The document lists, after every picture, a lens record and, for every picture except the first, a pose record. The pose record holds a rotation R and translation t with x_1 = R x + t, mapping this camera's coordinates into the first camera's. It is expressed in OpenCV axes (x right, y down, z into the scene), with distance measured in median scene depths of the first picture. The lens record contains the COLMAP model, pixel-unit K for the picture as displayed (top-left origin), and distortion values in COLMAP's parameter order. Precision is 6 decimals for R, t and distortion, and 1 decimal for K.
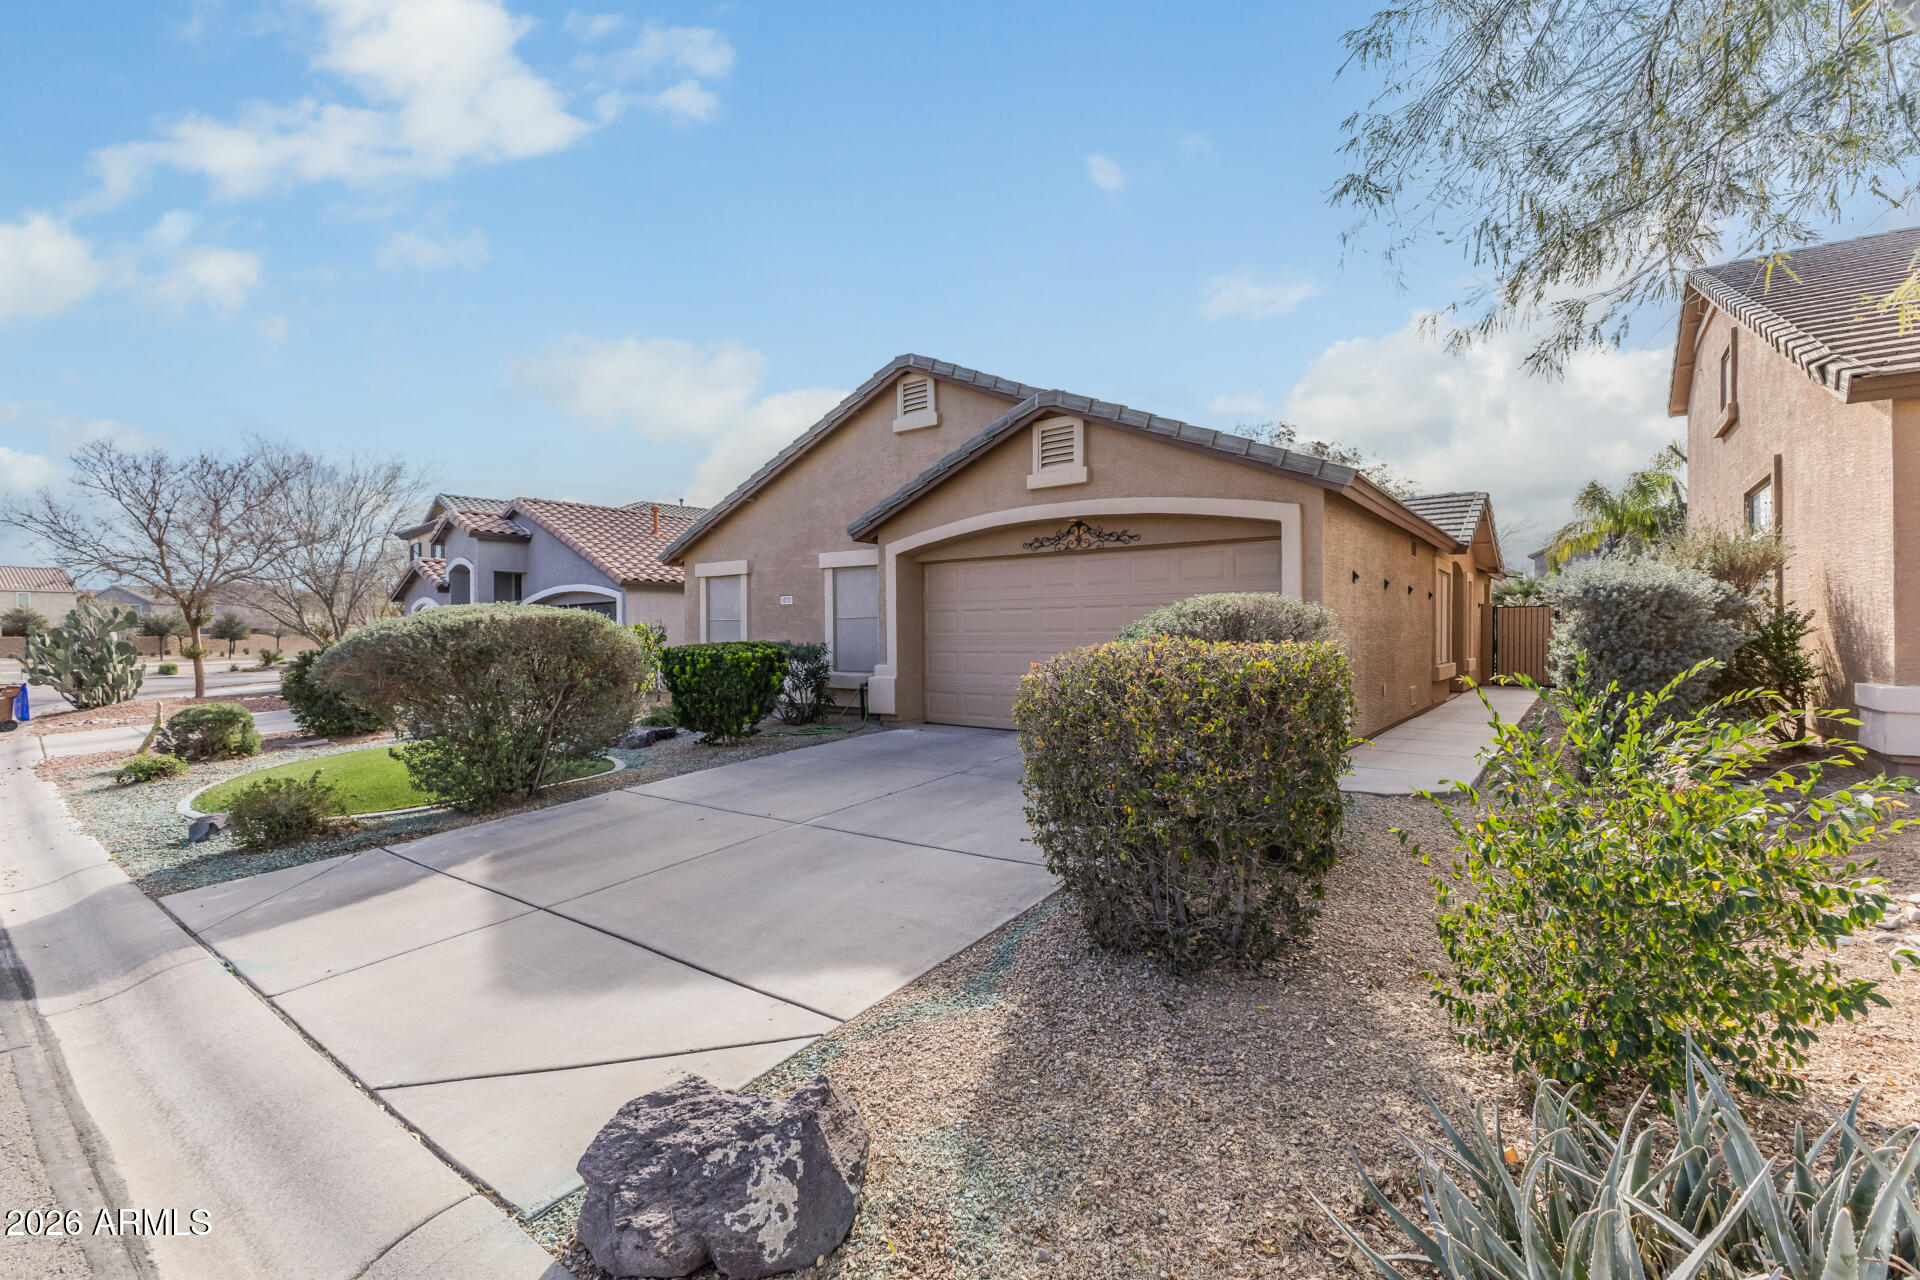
lens RADIAL K [[837.1, 0, 960.1], [0, 837.1, 623.3], [0, 0, 1]] dist [0.004919, -0.000098]
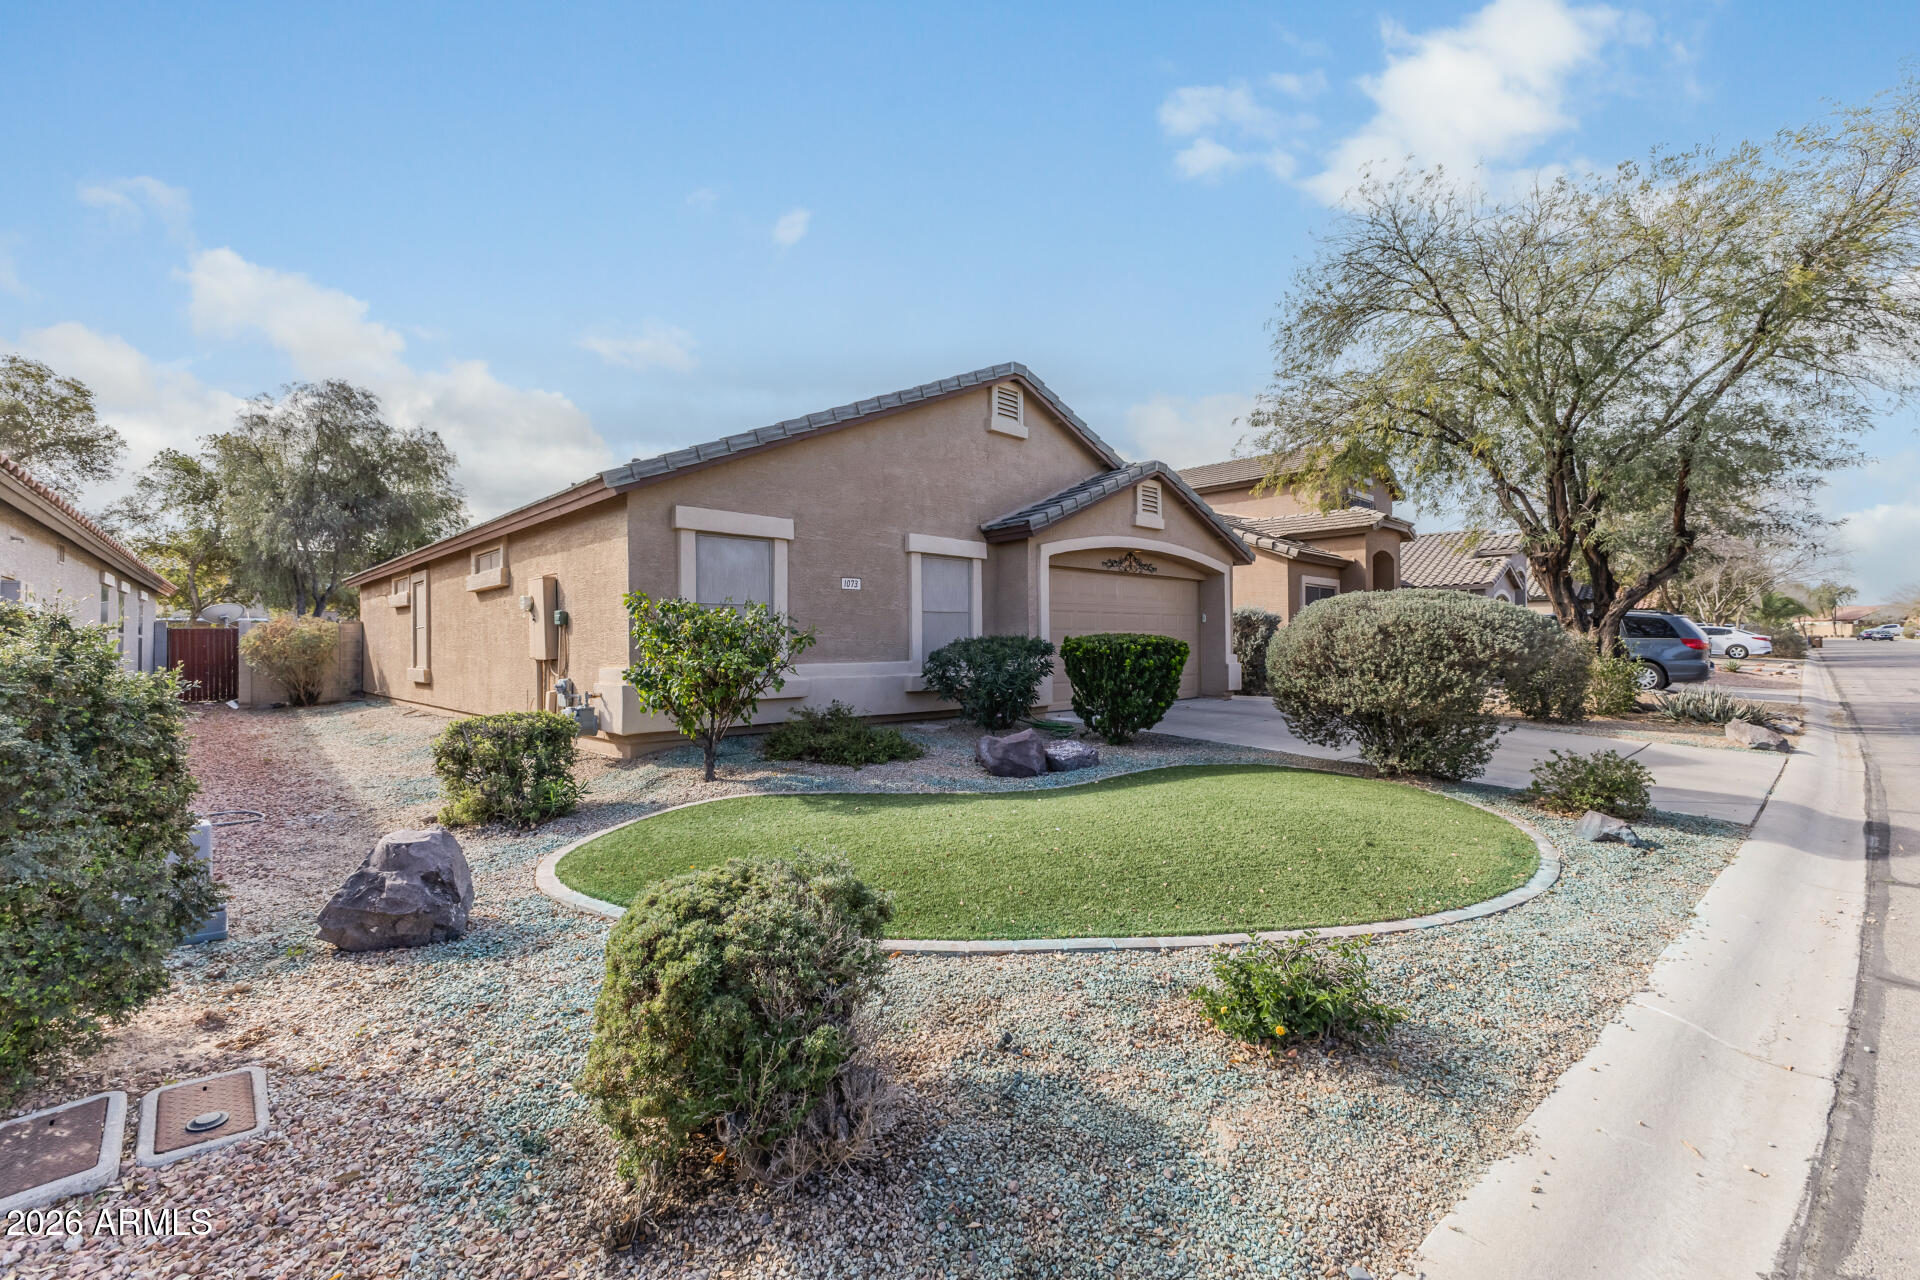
lens RADIAL K [[837.1, 0, 960.1], [0, 837.1, 623.3], [0, 0, 1]] dist [0.004919, -0.000098]
pose [[0.164469, 0.031109, 0.985892, -1.103212], [-0.010302, 0.999502, -0.029819, 0.035661], [-0.986329, -0.005253, 0.164707, 0.902084]]
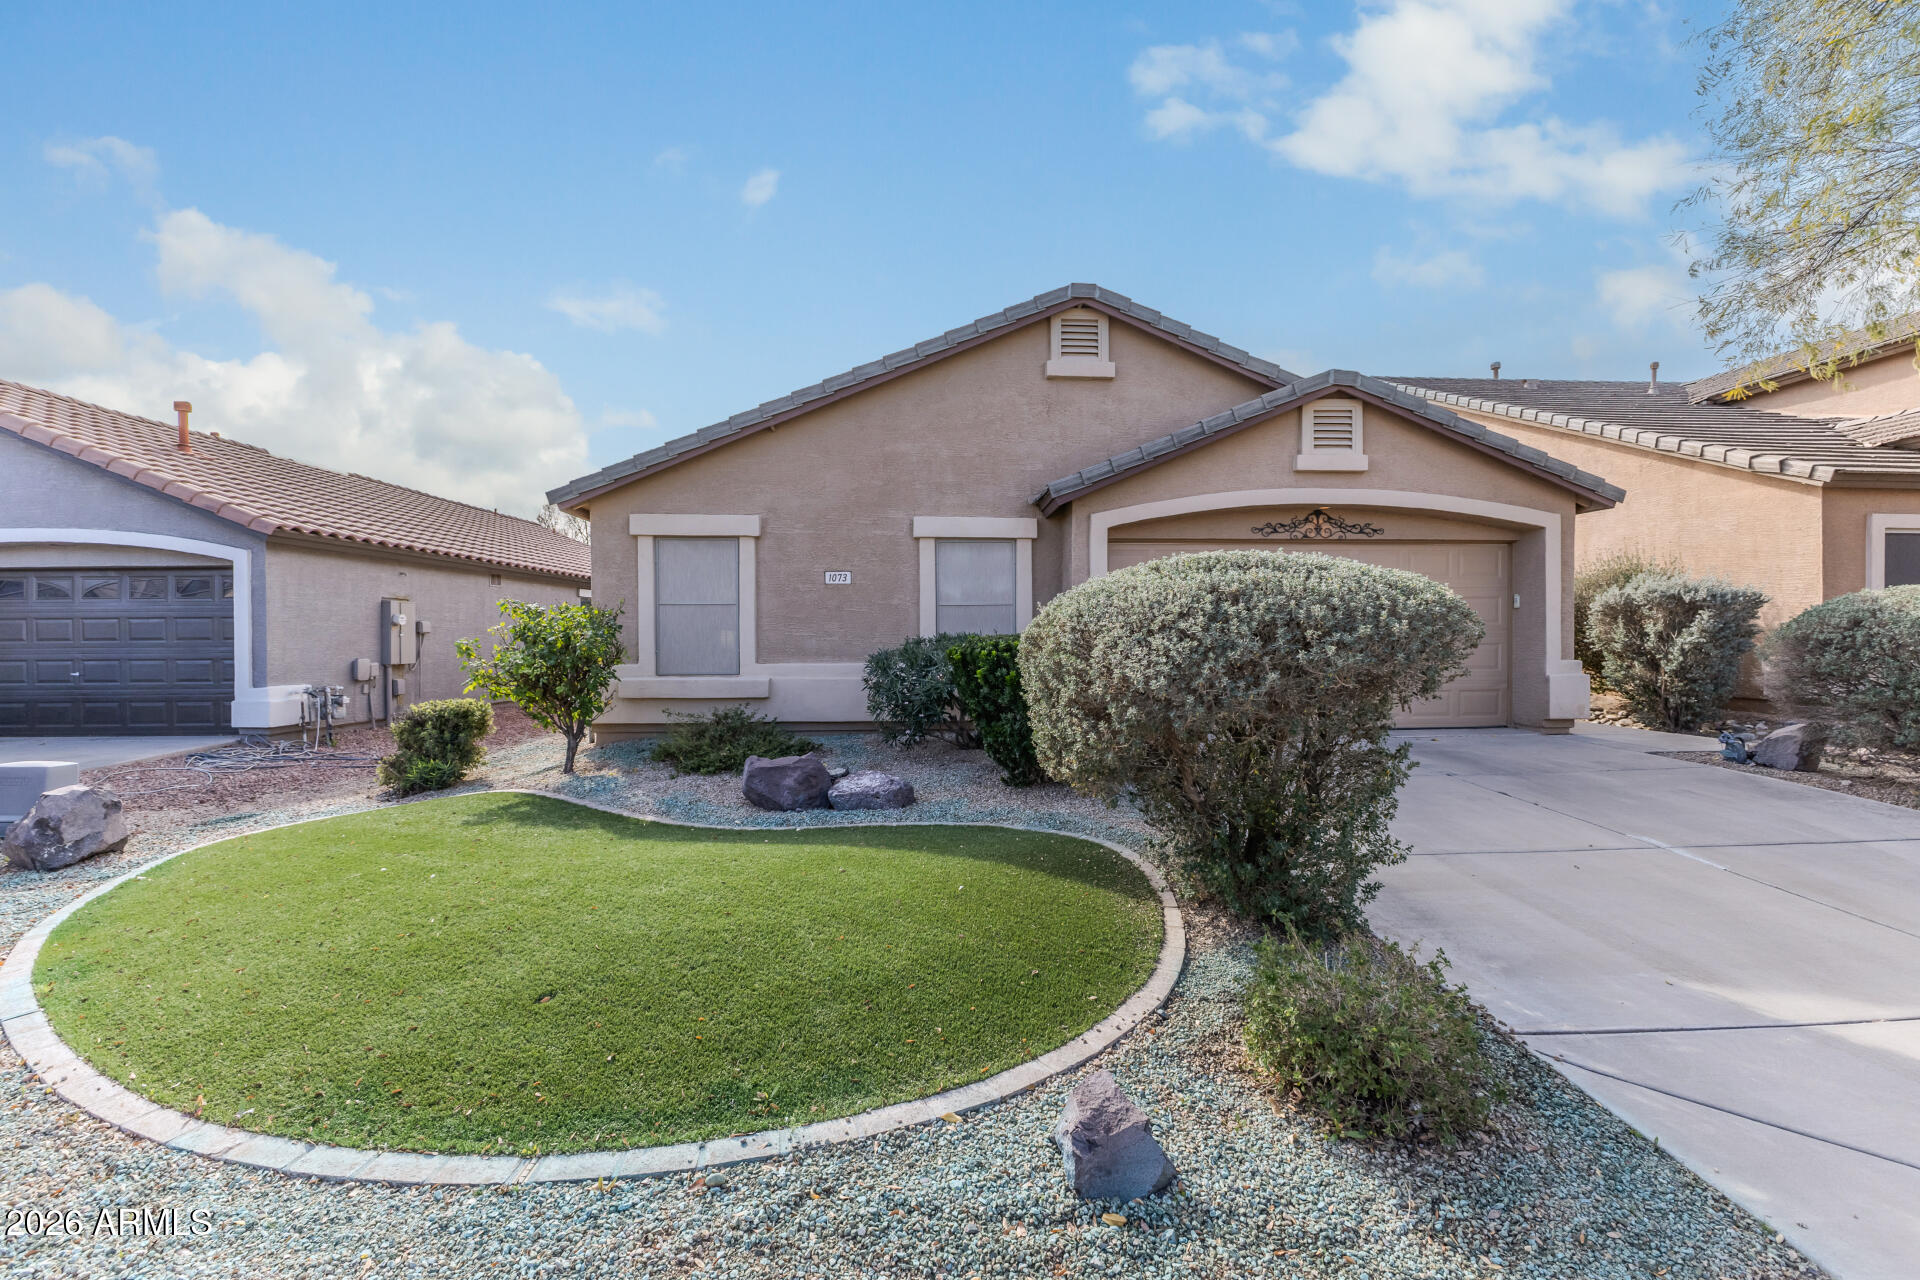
lens RADIAL K [[837.1, 0, 960.1], [0, 837.1, 623.3], [0, 0, 1]] dist [0.004919, -0.000098]
pose [[0.763564, 0.013429, 0.645592, -0.683421], [-0.010897, 0.999909, -0.007911, 0.018303], [-0.645640, -0.000994, 0.763641, 0.454420]]
